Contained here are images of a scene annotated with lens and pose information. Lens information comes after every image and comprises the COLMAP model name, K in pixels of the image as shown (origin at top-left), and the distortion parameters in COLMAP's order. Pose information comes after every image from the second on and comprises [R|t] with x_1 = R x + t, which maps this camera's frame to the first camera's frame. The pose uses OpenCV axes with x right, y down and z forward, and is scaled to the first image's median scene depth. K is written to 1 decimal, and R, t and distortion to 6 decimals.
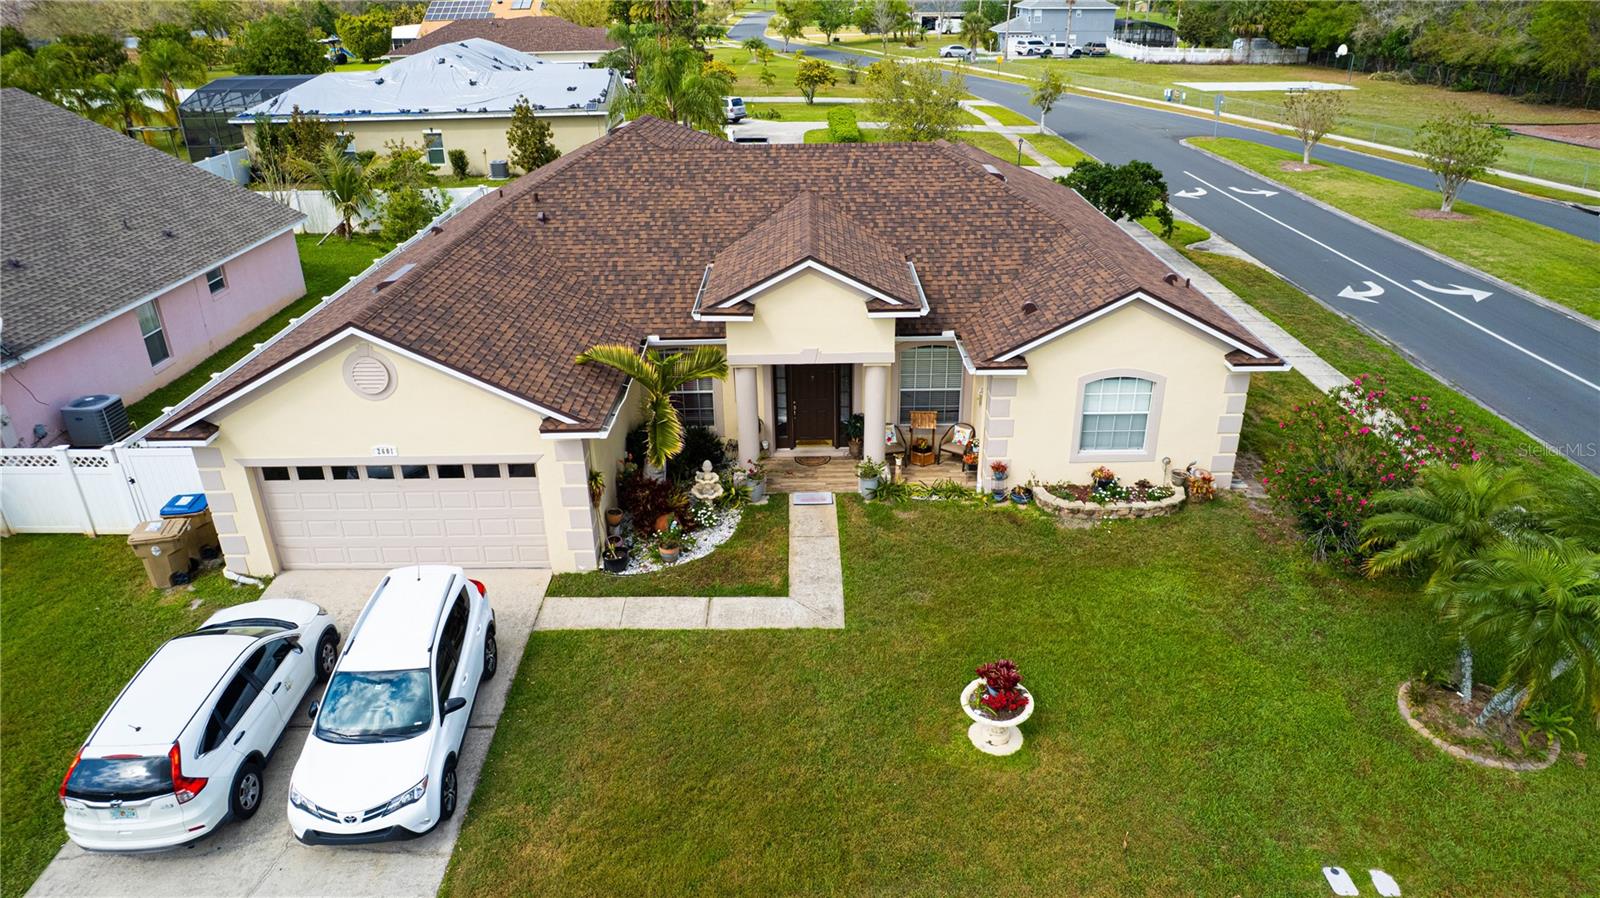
lens RADIAL K [[1019.4, 0, 810.7], [0, 1019.4, 449.9], [0, 0, 1]] dist [-0.085046, 0.070605]
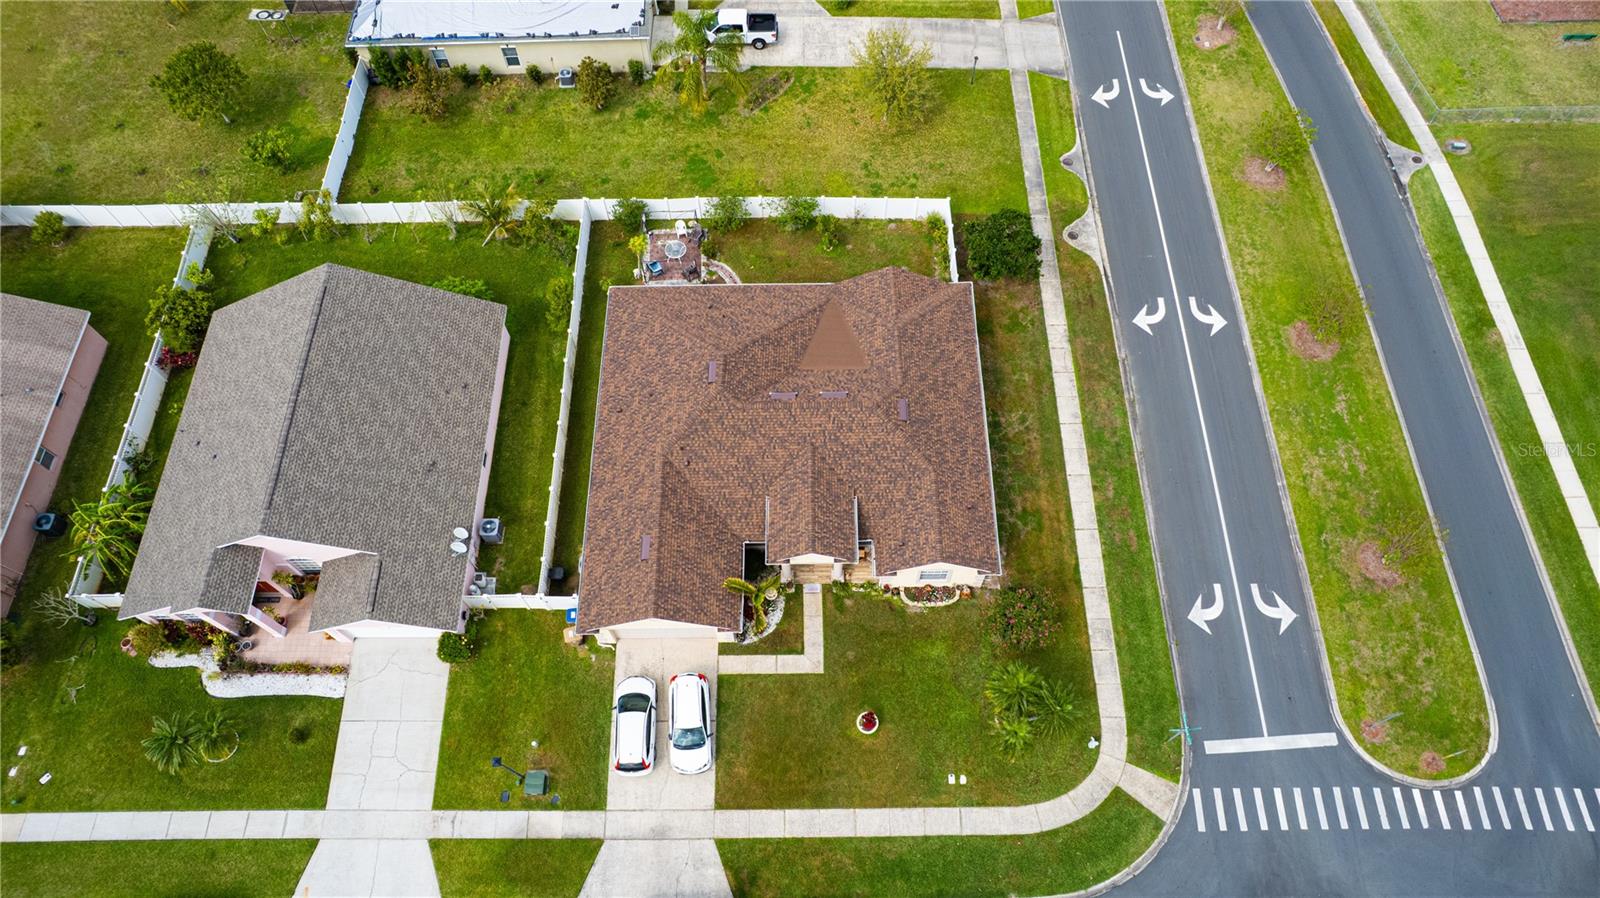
lens RADIAL K [[1032.0, 0, 810.0], [0, 1032.0, 456.0], [0, 0, 1]] dist [-0.086313, 0.070553]
pose [[0.999998, -0.000384, 0.001822, -0.009491], [-0.000795, 0.796601, 0.604504, -1.883298], [-0.001683, -0.604505, 0.796600, -0.884094]]
